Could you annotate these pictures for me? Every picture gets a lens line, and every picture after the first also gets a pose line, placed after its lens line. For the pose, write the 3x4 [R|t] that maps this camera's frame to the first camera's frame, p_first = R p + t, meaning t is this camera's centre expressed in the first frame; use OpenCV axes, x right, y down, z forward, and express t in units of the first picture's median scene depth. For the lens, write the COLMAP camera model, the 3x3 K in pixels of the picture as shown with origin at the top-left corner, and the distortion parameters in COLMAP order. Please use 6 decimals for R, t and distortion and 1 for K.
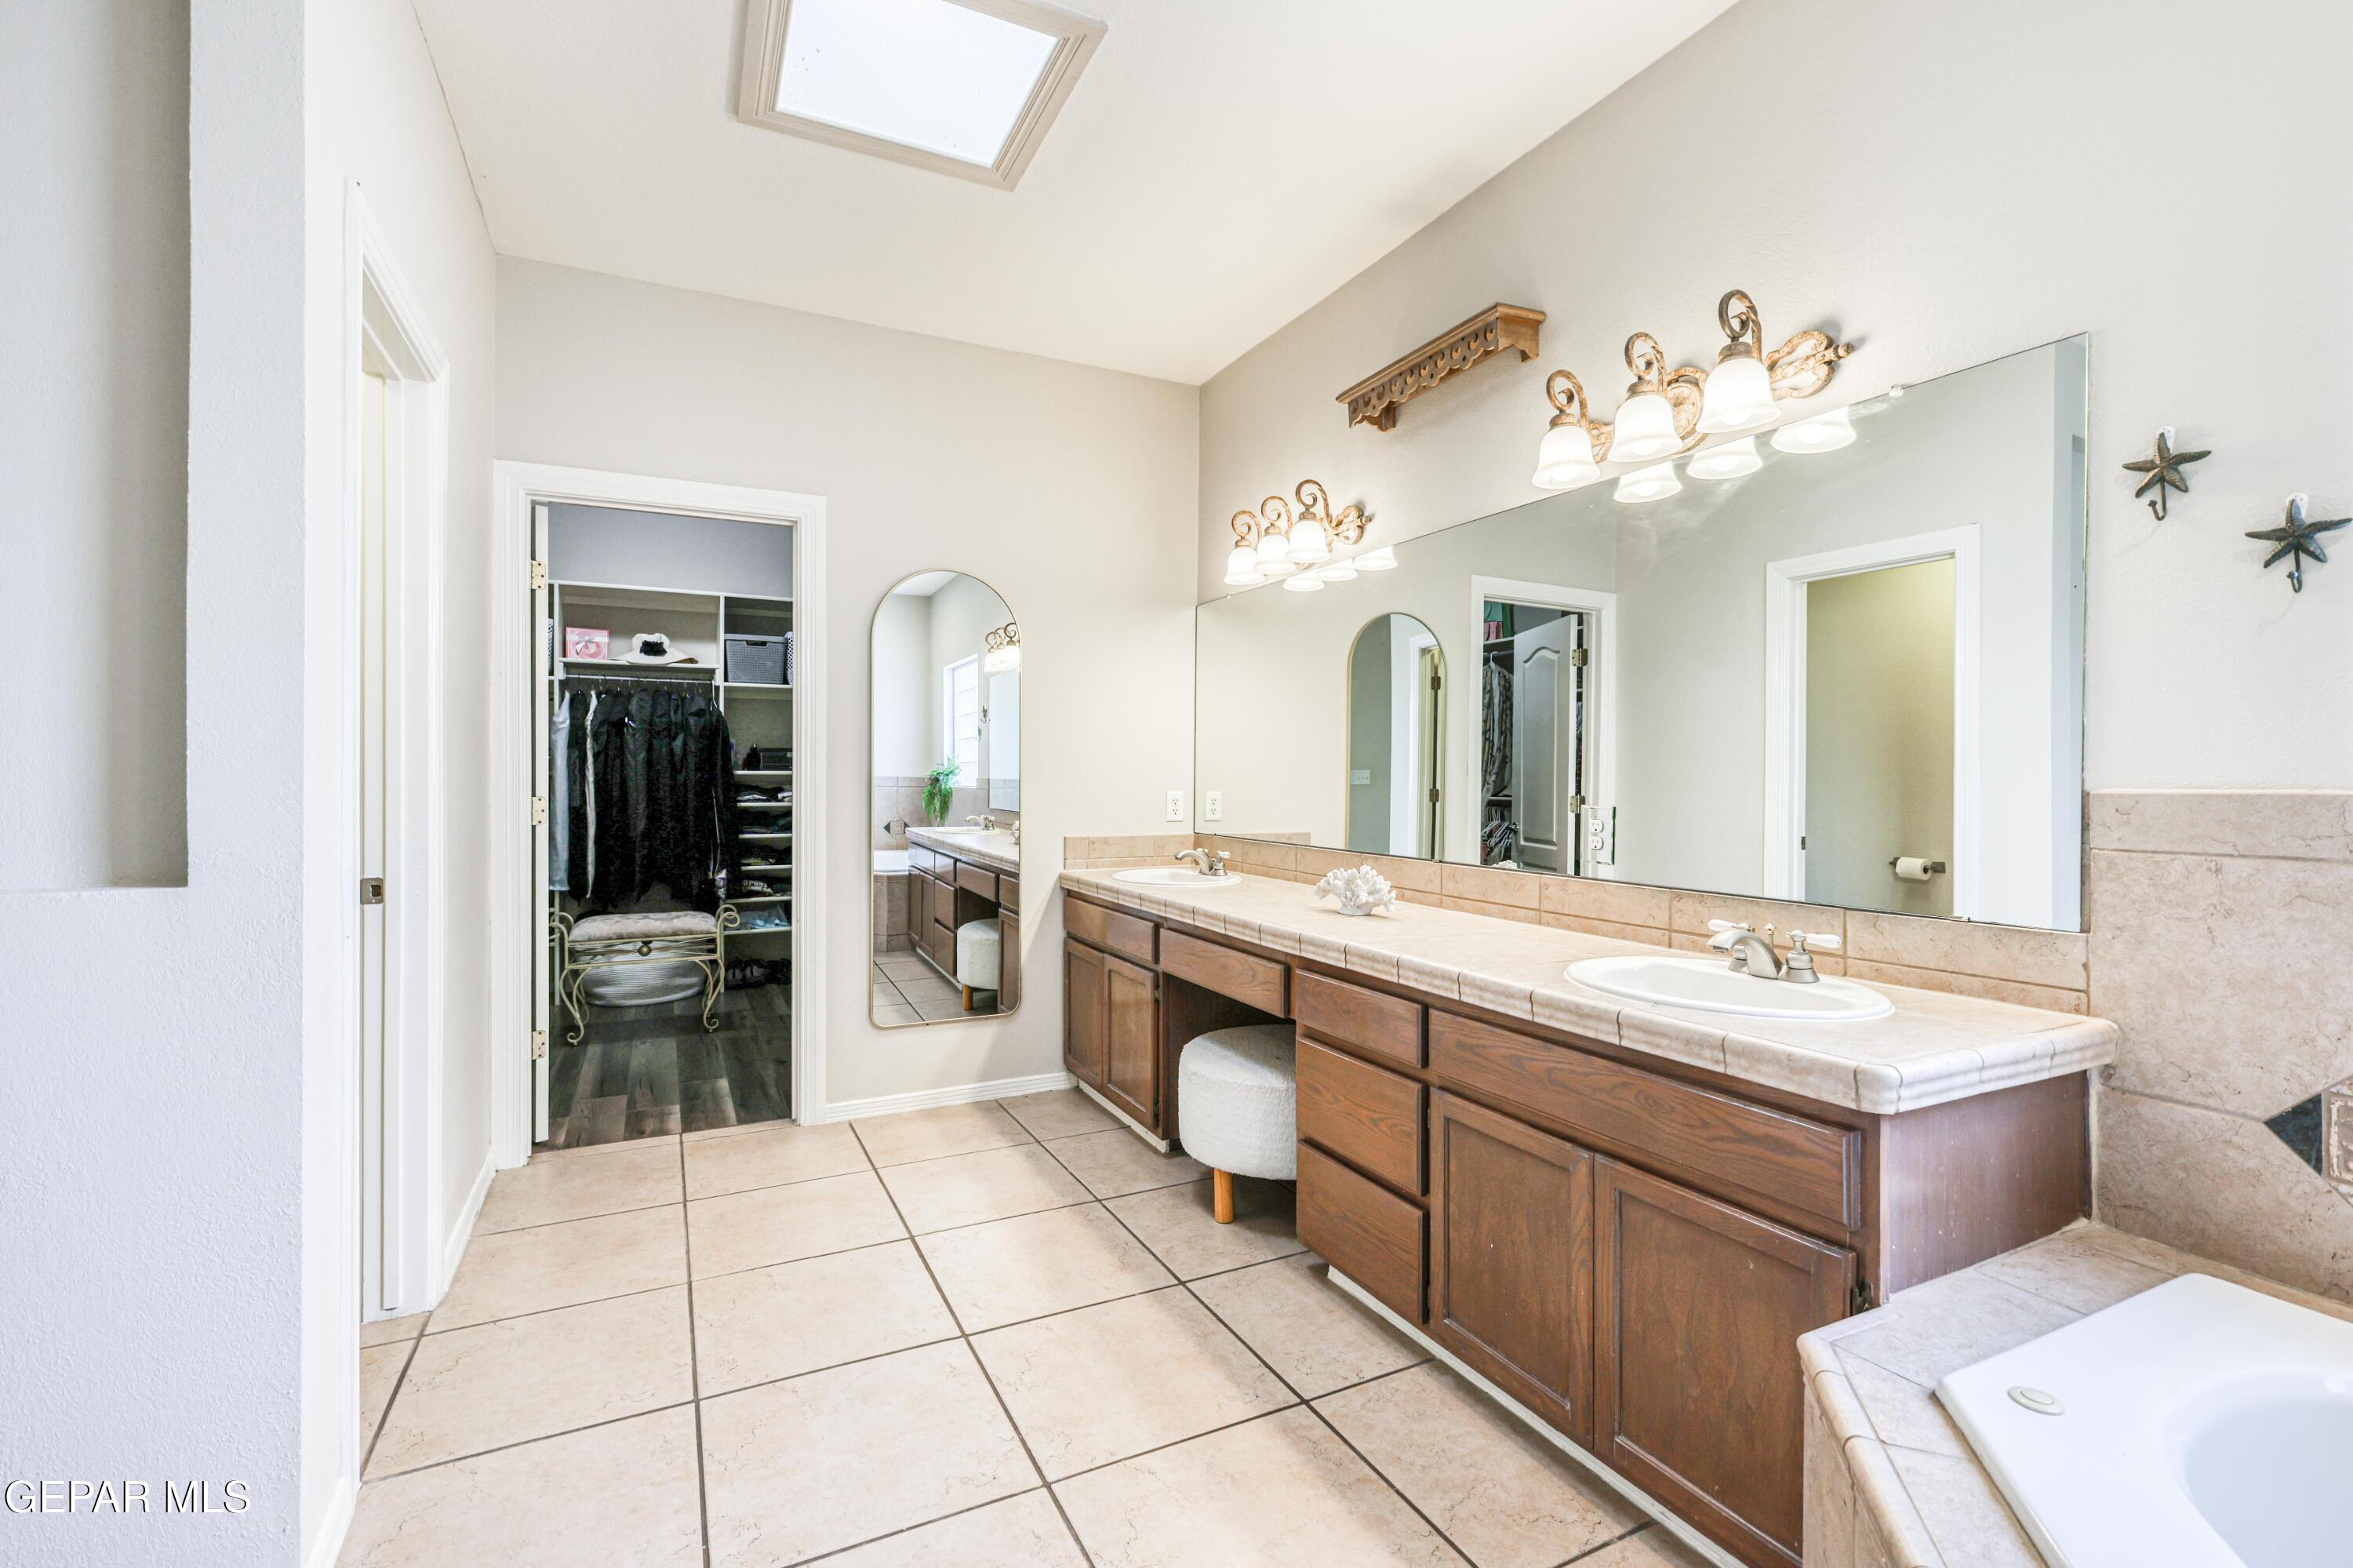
lens RADIAL K [[1024.0, 0, 1191.9], [0, 1024.0, 778.4], [0, 0, 1]] dist [0.000046, 0.000220]
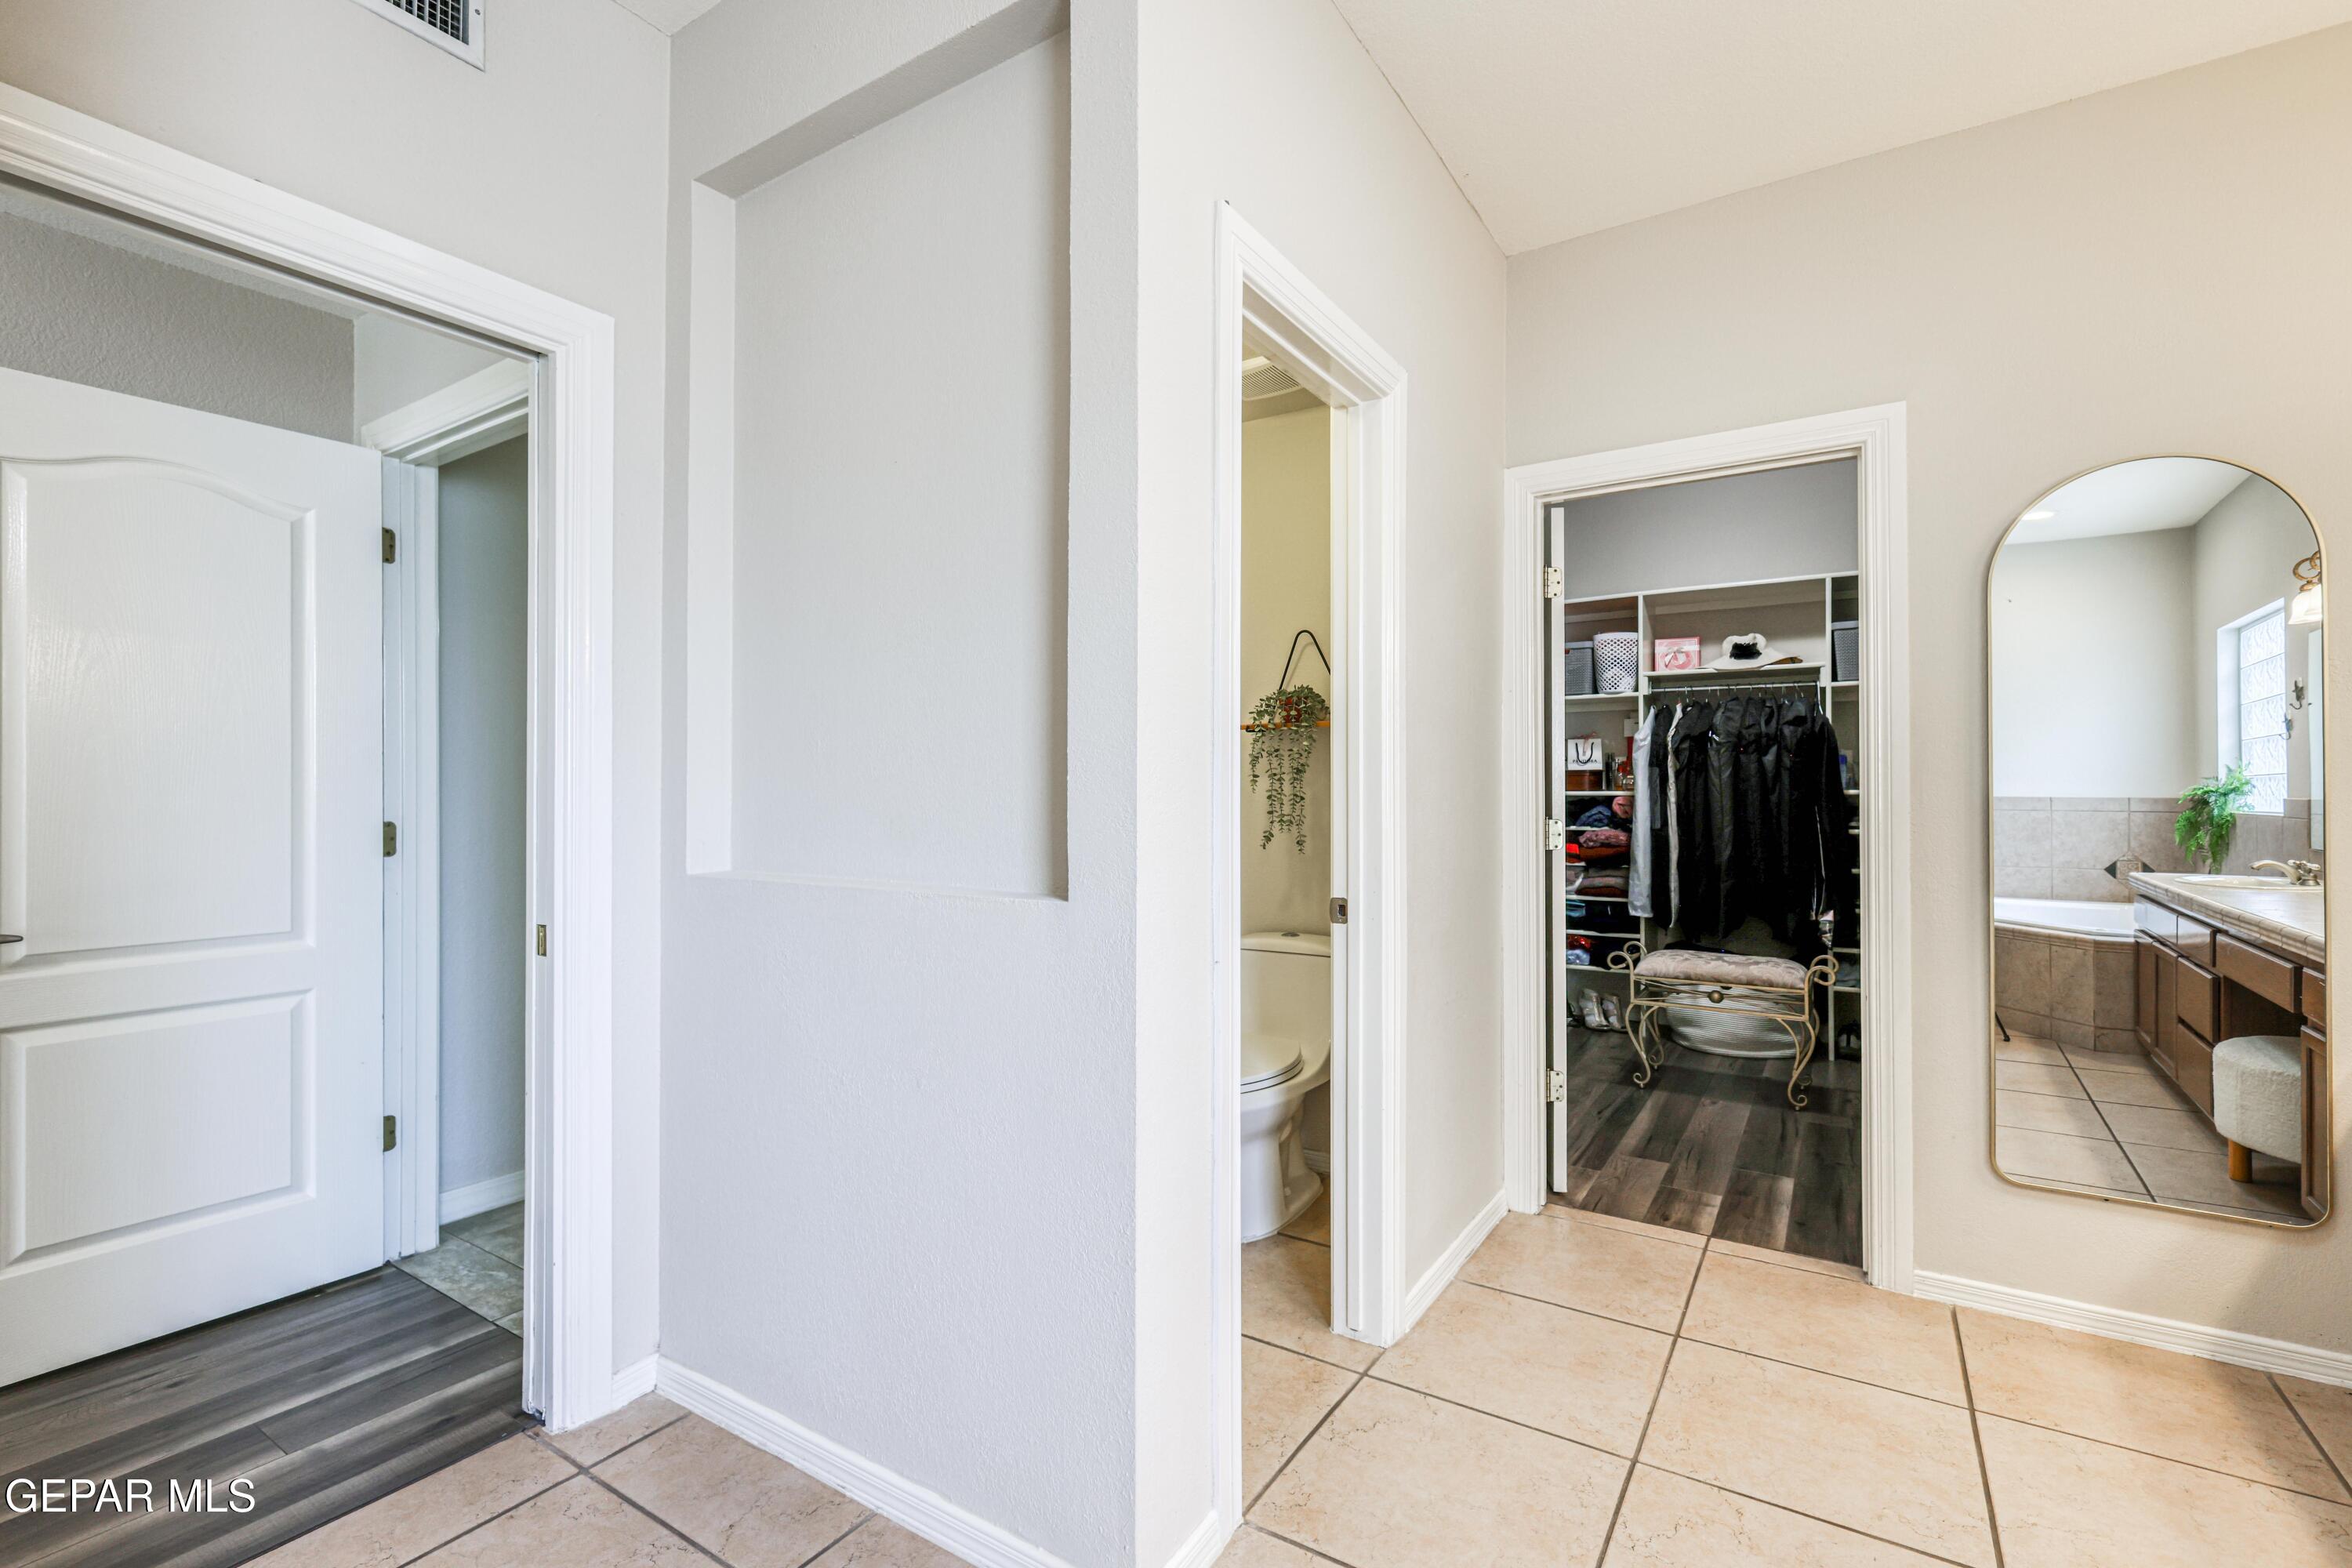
lens RADIAL K [[1023.5, 0, 1212.0], [0, 1023.5, 779.5], [0, 0, 1]] dist [0.000046, 0.000220]
pose [[0.493529, -0.013833, -0.869619, 0.012768], [-0.001311, 0.999861, -0.016649, -0.001365], [0.869728, 0.009357, 0.493442, 0.180861]]
